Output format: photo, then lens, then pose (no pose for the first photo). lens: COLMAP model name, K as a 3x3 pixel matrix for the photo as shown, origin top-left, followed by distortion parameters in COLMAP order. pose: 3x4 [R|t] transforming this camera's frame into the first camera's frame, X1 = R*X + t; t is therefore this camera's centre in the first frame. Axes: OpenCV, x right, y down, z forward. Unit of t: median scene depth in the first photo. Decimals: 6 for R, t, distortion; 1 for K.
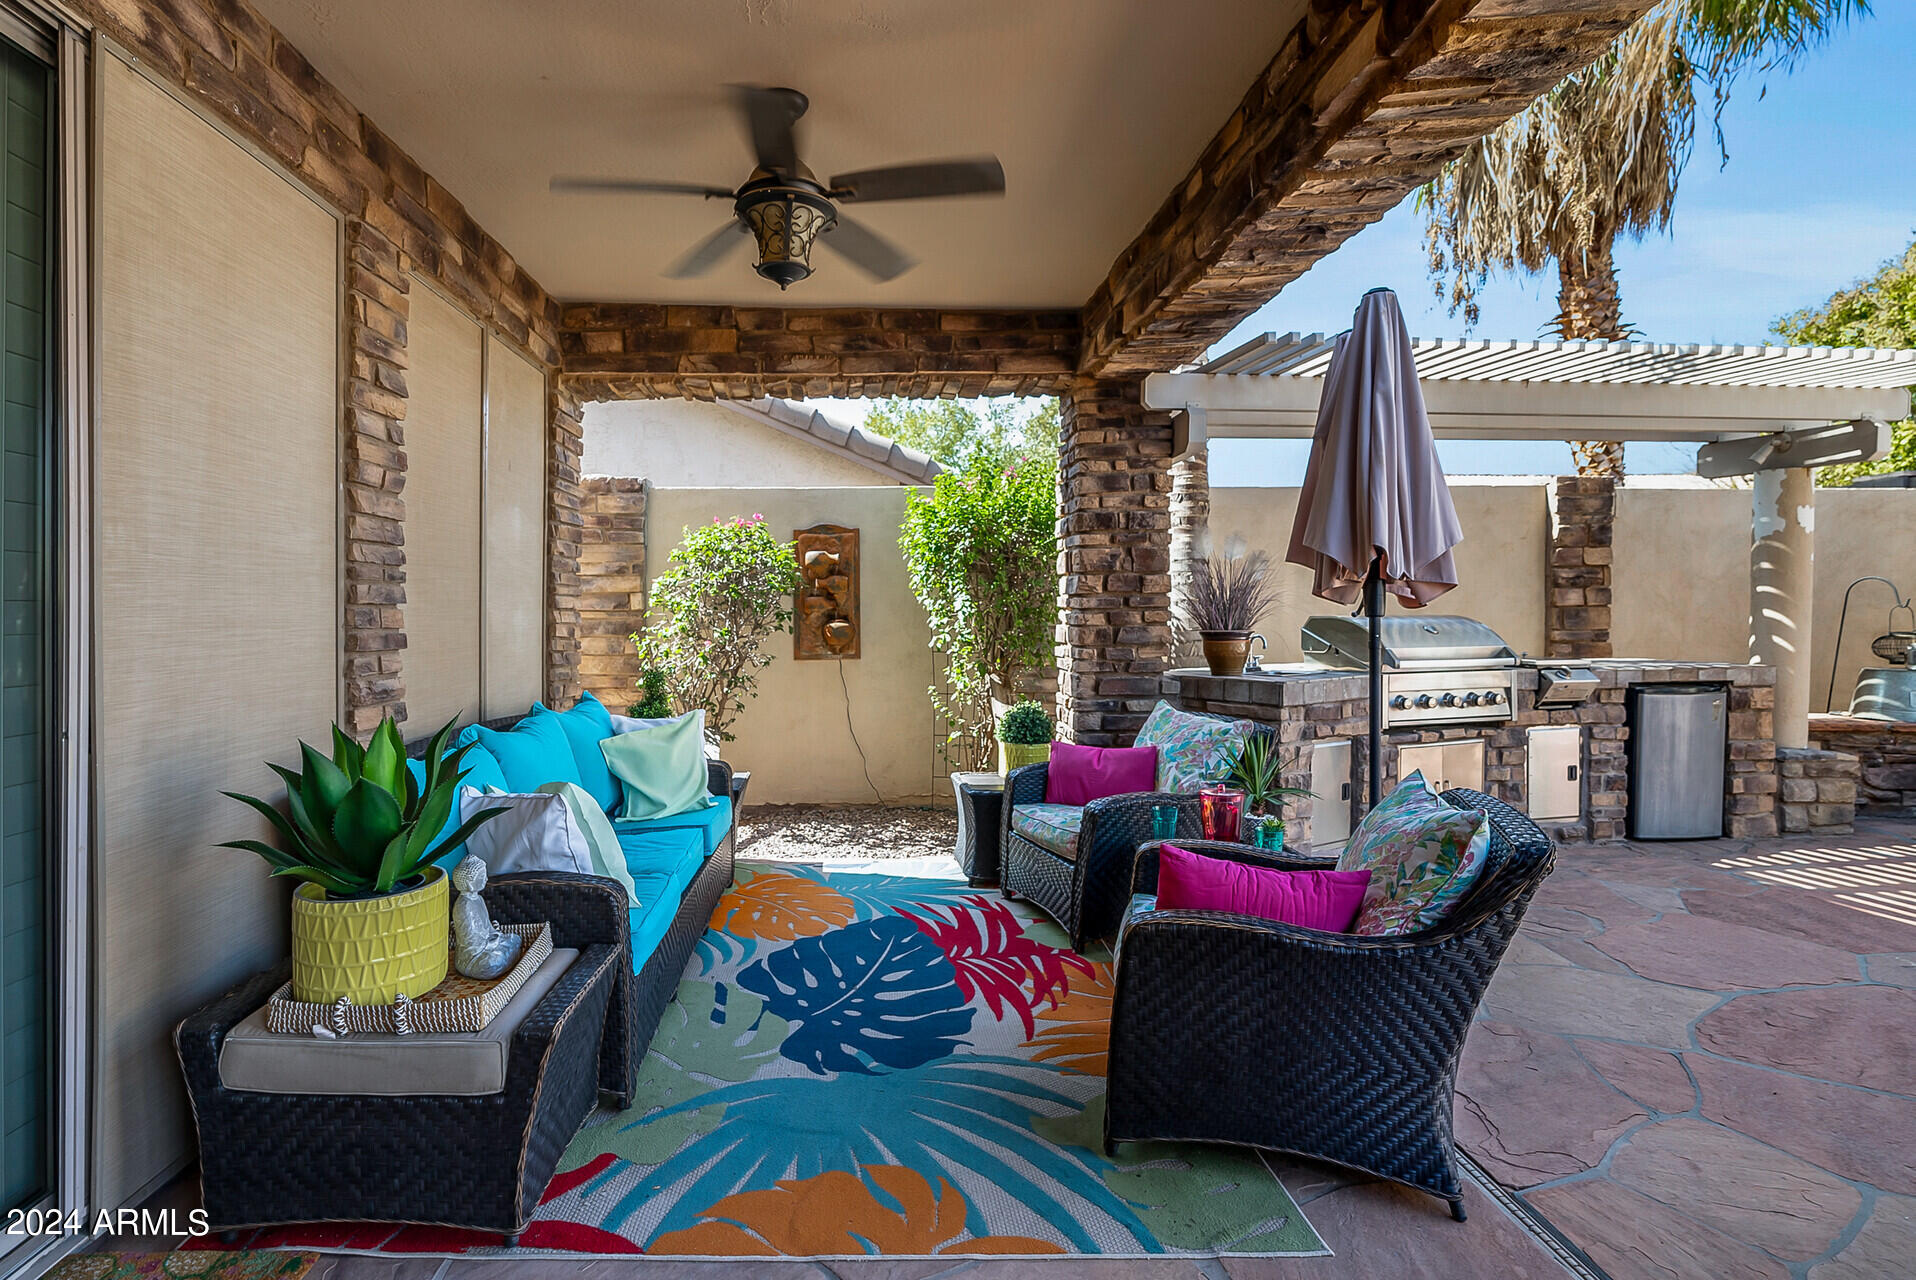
lens RADIAL K [[887.8, 0, 967.6], [0, 887.8, 651.8], [0, 0, 1]] dist [-0.000139, 0.000085]
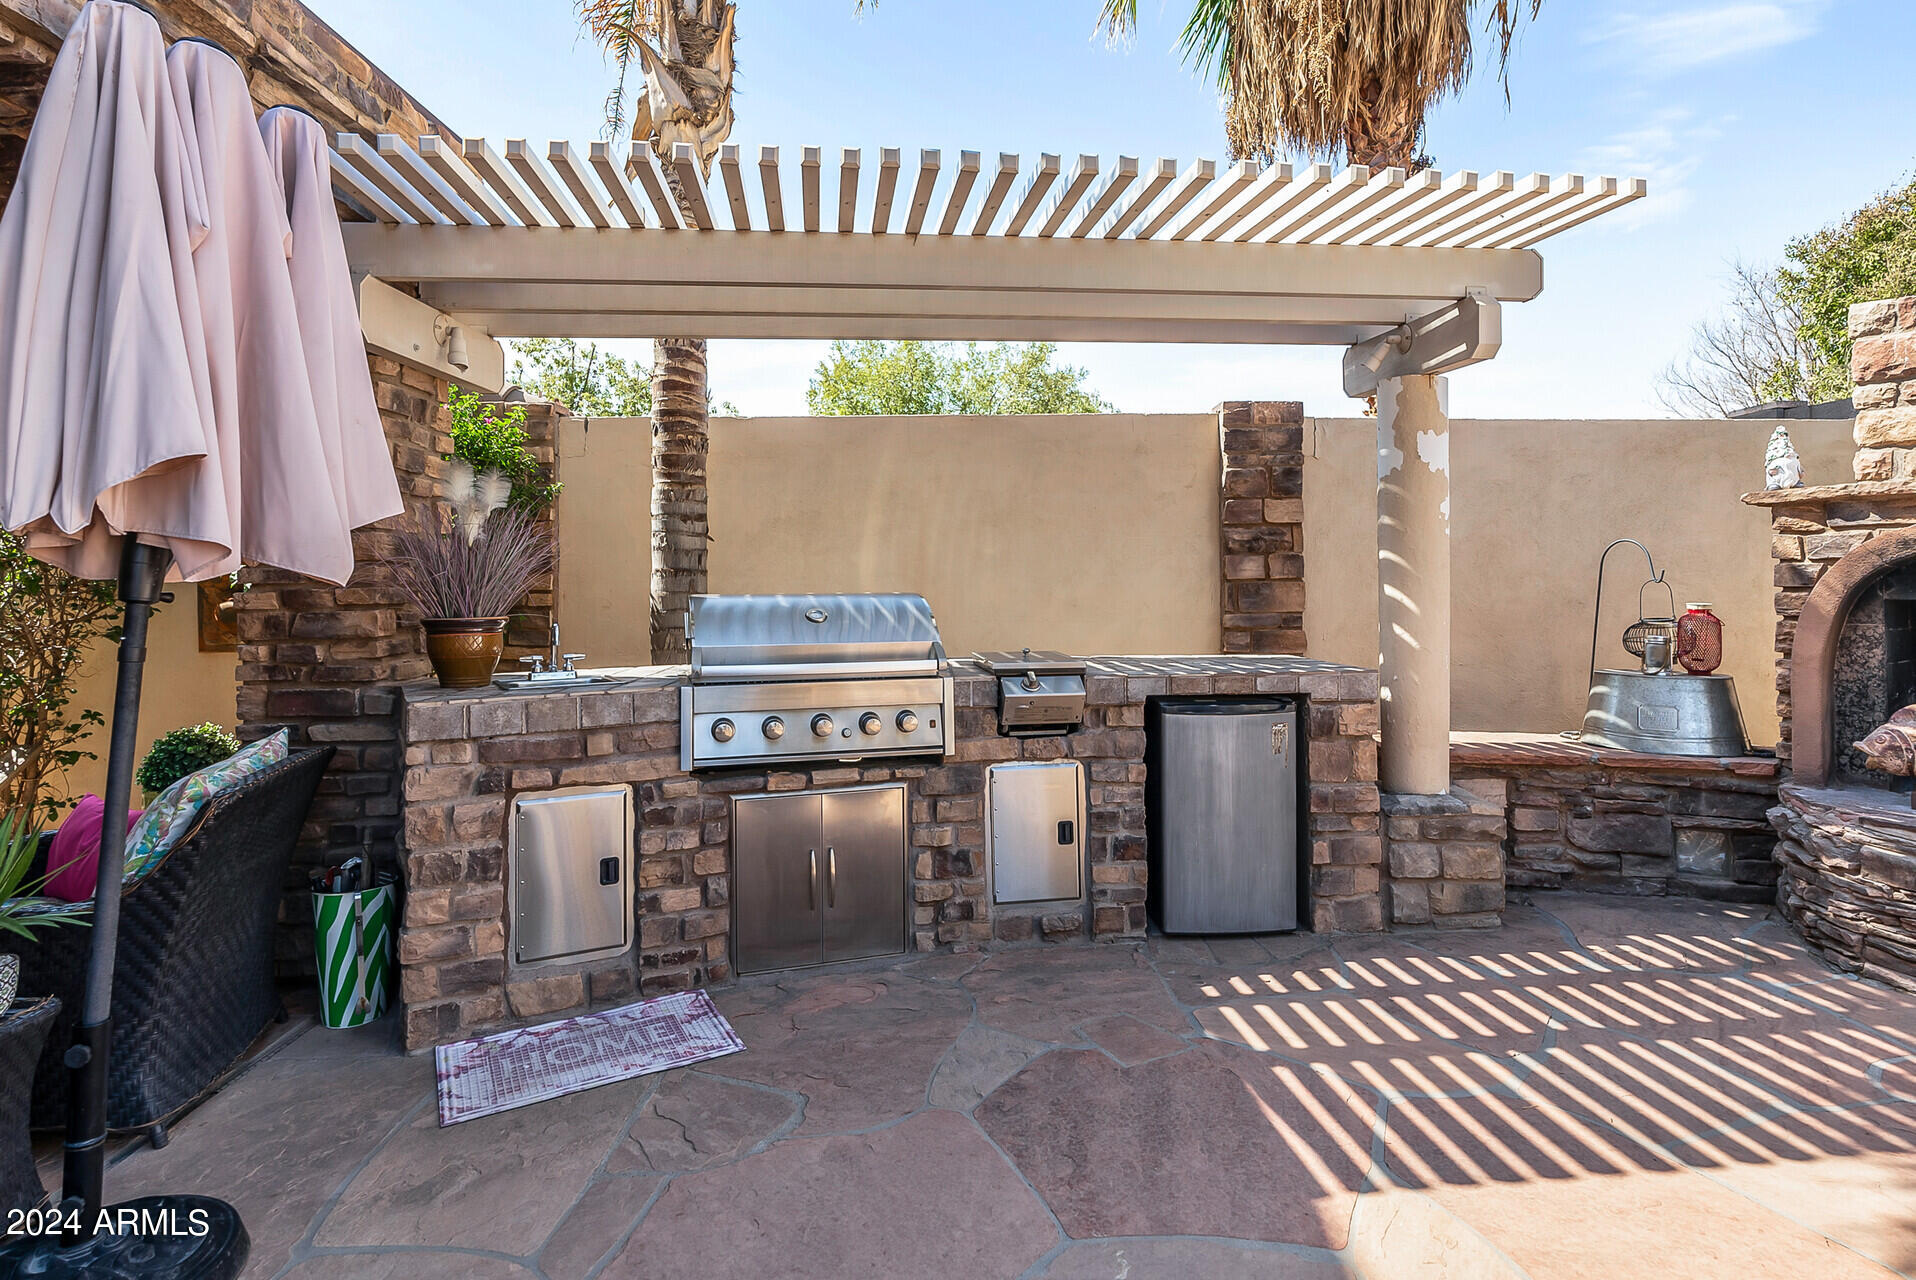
lens RADIAL K [[993.3, 0, 958.7], [0, 993.3, 598.4], [0, 0, 1]] dist [-0.001001, -0.000380]
pose [[0.999900, 0.000827, -0.014094, 0.609600], [-0.001261, 0.999523, -0.030854, -0.014784], [0.014062, 0.030869, 0.999425, 0.253363]]
